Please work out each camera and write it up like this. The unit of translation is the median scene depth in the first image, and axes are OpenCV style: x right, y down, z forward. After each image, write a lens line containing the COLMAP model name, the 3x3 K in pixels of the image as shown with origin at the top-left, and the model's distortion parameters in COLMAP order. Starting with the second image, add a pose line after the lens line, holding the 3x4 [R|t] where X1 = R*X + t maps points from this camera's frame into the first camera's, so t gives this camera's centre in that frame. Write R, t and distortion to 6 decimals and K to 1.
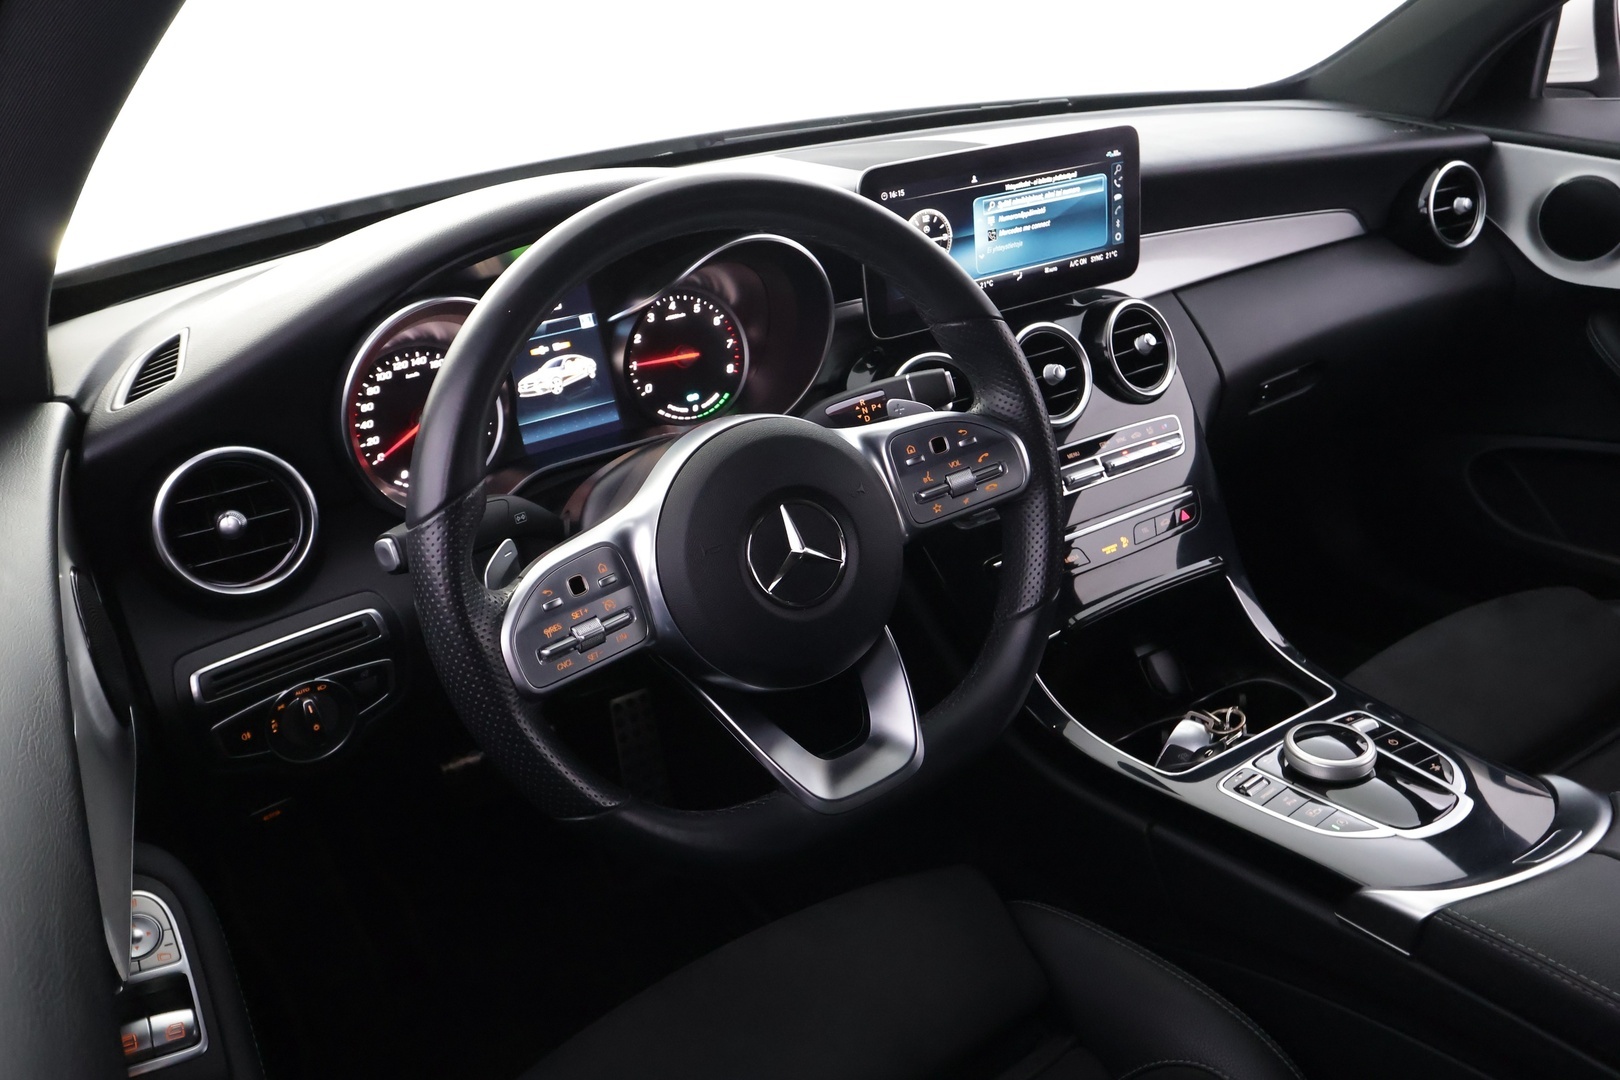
lens RADIAL K [[1341.2, 0, 810.0], [0, 1341.2, 540.0], [0, 0, 1]] dist [-0.005589, -0.000067]
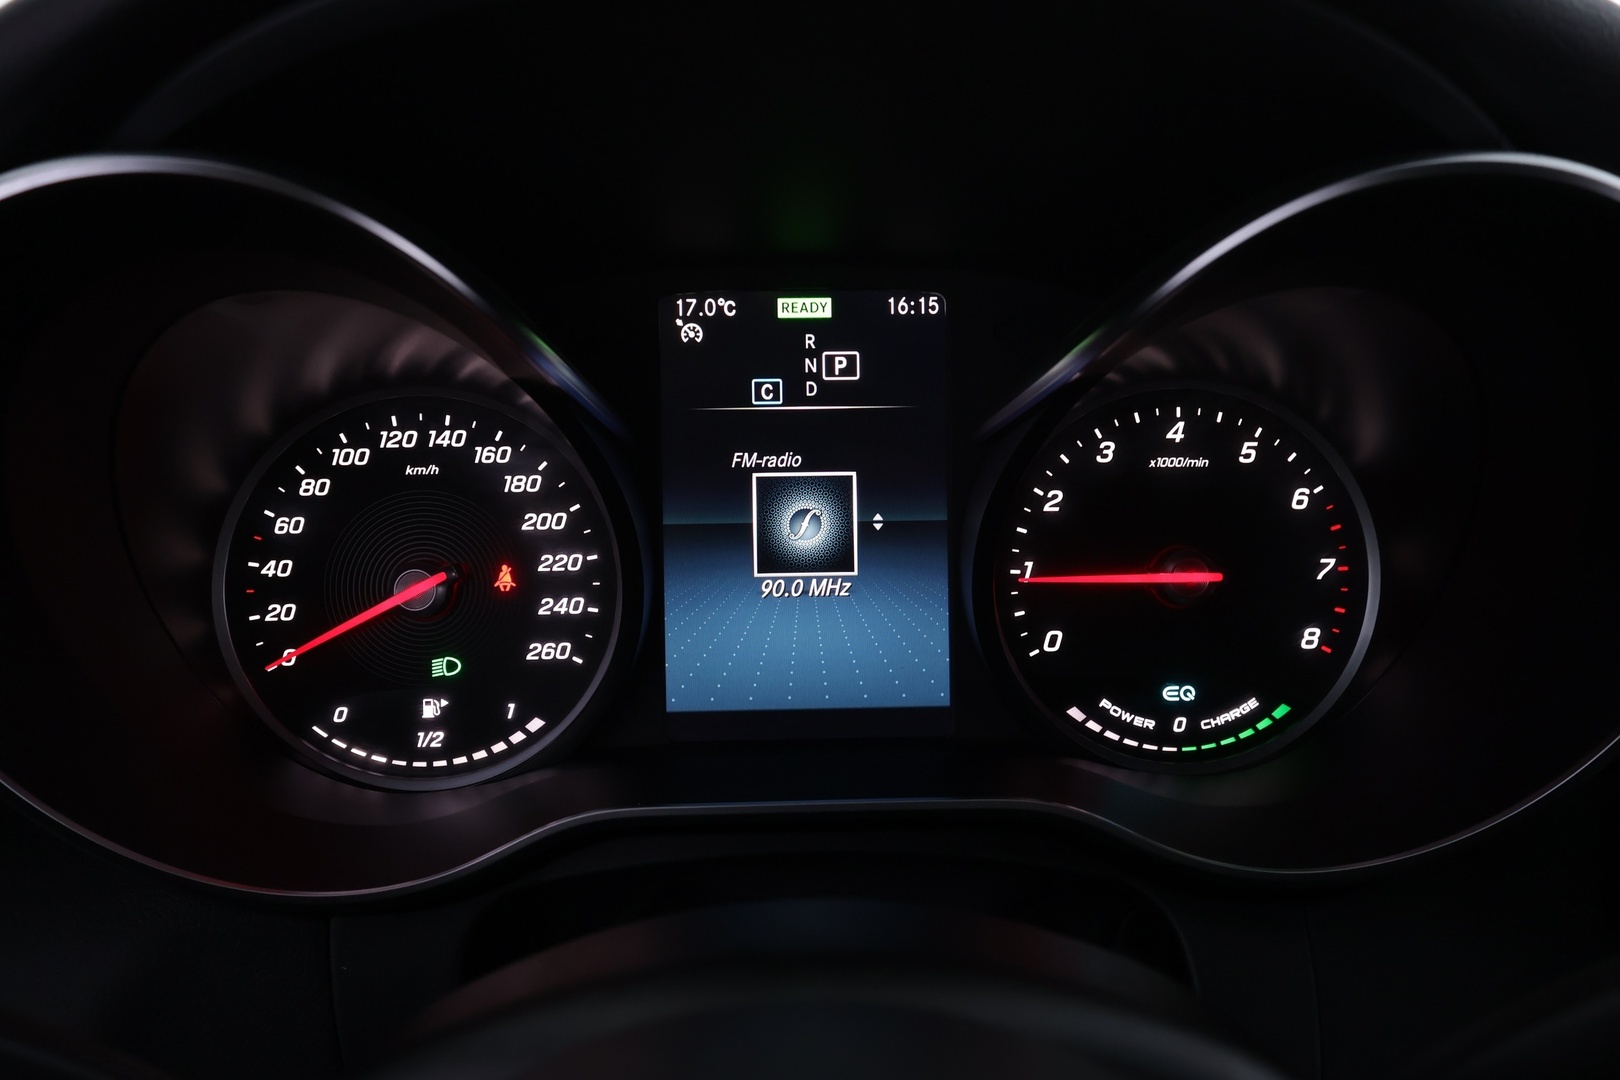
lens RADIAL K [[1341.2, 0, 810.0], [0, 1341.2, 540.0], [0, 0, 1]] dist [-0.005589, -0.000067]
pose [[0.864580, 0.195040, -0.463098, -0.015618], [-0.261610, 0.961560, -0.083438, -0.089055], [0.429023, 0.193290, 0.882371, 0.630033]]
